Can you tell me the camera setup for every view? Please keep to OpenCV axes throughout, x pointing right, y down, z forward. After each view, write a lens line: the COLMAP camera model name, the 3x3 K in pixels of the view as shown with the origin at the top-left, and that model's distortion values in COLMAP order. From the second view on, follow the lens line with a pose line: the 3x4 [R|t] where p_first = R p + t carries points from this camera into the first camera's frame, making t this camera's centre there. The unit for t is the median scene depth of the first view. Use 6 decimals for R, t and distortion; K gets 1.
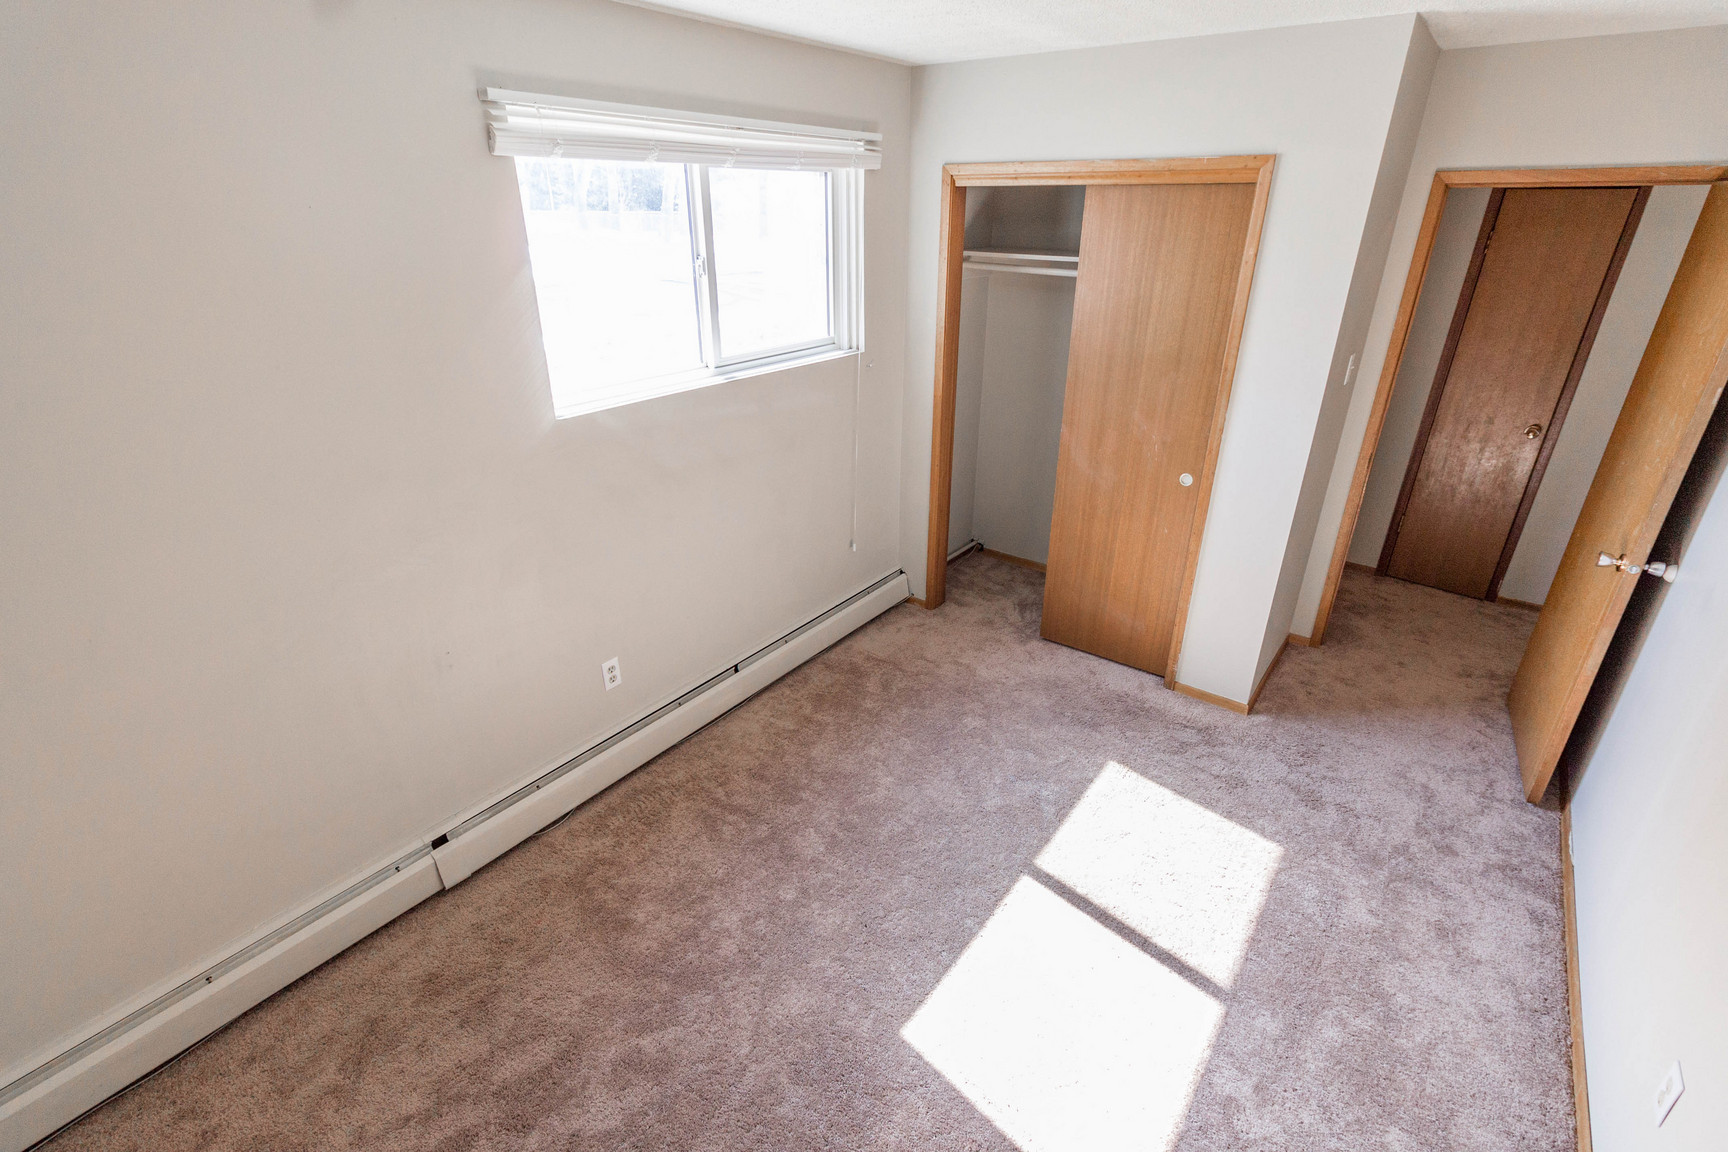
lens RADIAL K [[802.5, 0, 862.4], [0, 802.5, 572.8], [0, 0, 1]] dist [0.002921, 0.000239]
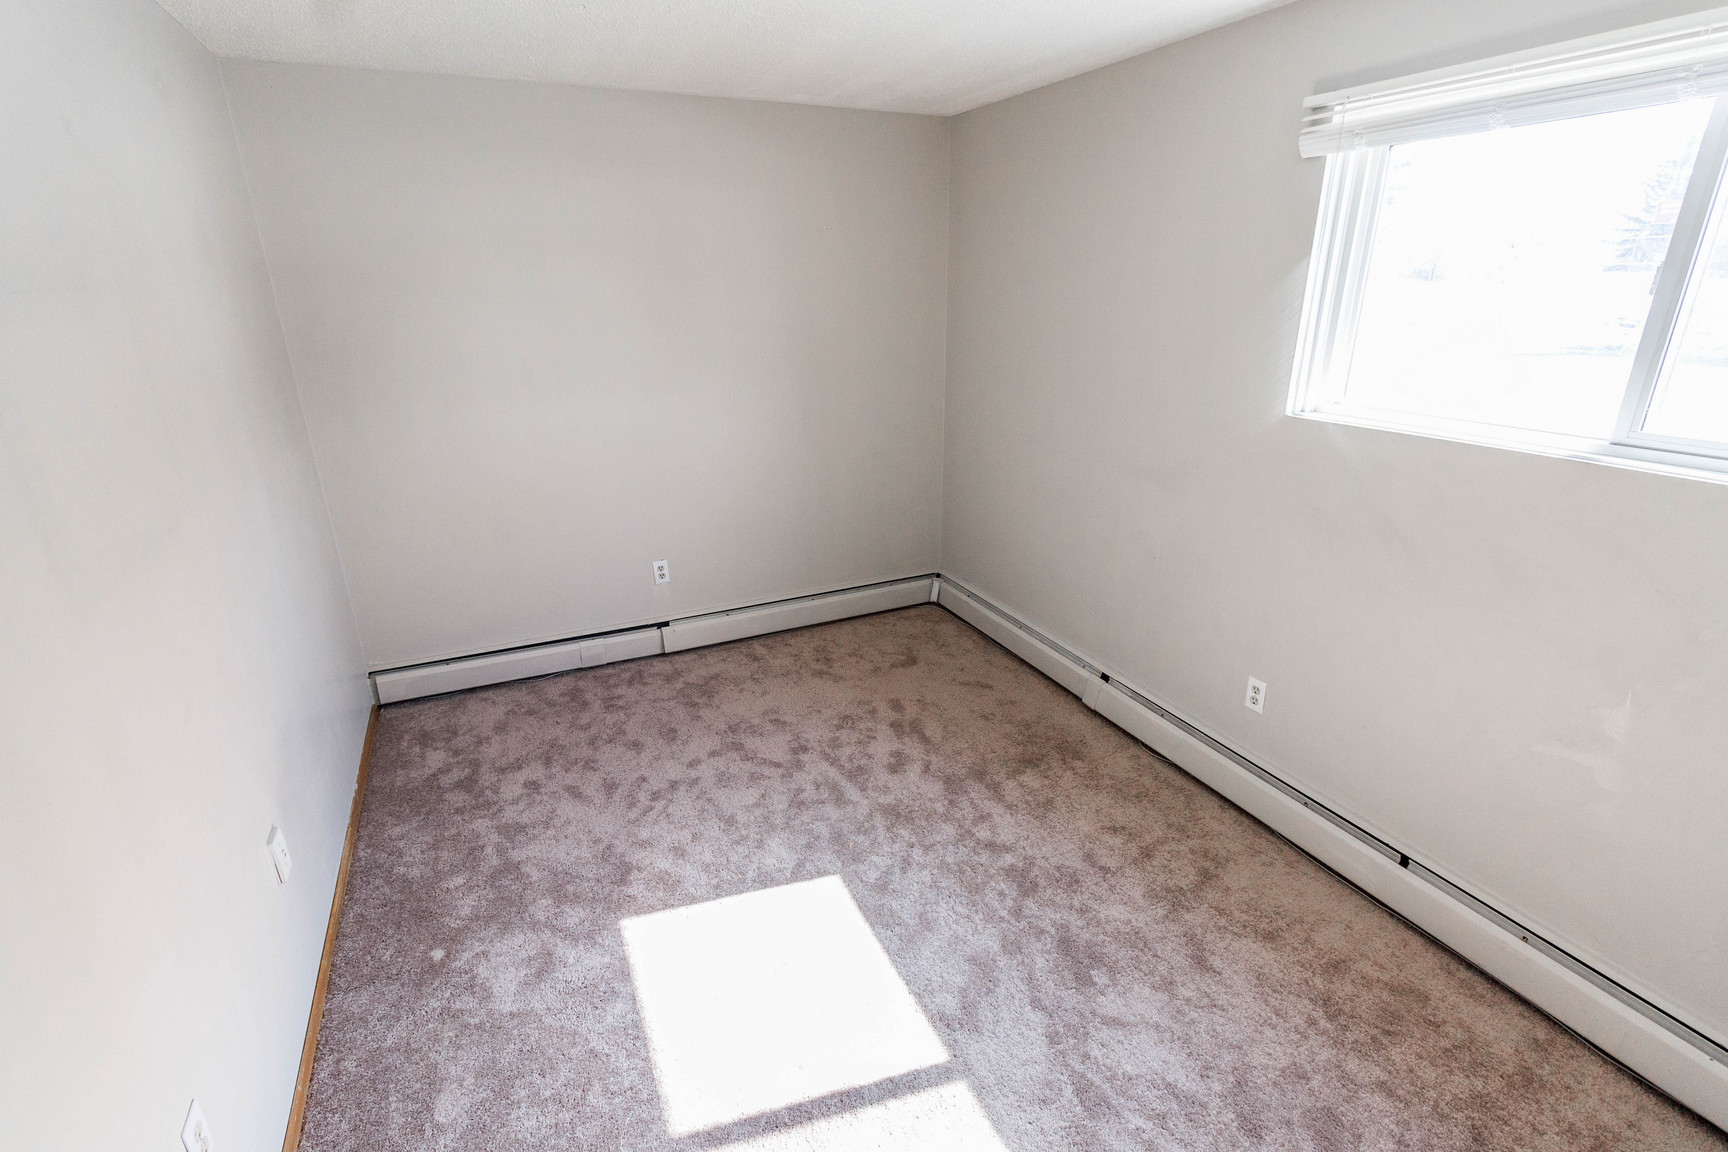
lens RADIAL K [[802.5, 0, 865.4], [0, 802.5, 580.1], [0, 0, 1]] dist [0.002921, 0.000239]
pose [[-0.464263, 0.306939, -0.830812, 0.721528], [-0.369619, 0.785302, 0.496671, -0.313287], [0.804886, 0.537670, -0.251136, 0.883200]]
